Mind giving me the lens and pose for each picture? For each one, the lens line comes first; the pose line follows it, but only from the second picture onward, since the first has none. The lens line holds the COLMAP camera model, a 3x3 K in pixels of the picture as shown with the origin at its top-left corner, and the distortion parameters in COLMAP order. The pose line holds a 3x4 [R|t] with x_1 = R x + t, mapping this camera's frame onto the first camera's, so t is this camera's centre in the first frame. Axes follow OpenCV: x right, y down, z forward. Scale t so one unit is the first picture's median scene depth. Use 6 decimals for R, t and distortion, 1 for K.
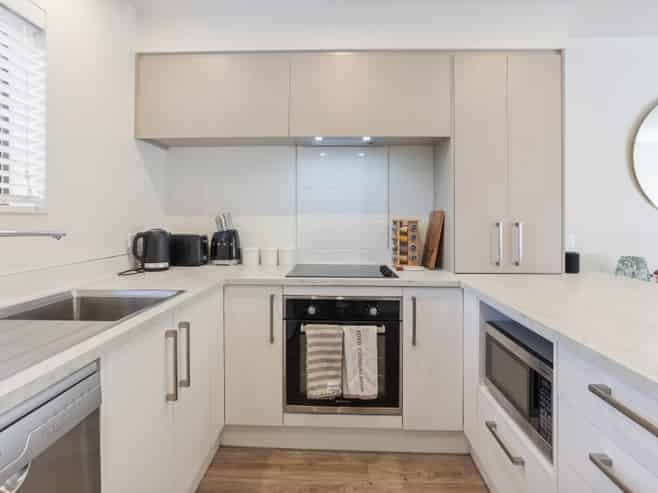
lens RADIAL K [[363.5, 0, 328.2], [0, 363.5, 221.1], [0, 0, 1]] dist [-0.028702, 0.002263]
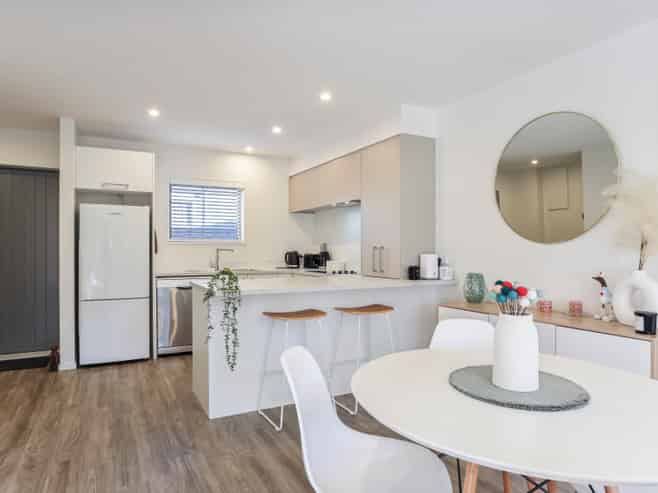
lens RADIAL K [[418.6, 0, 312.4], [0, 418.6, 248.4], [0, 0, 1]] dist [0.042017, -0.000169]
pose [[0.485983, -0.004436, -0.873957, 2.055549], [-0.006789, 0.999938, -0.008850, 0.031491], [0.873942, 0.010234, 0.485923, -0.222782]]
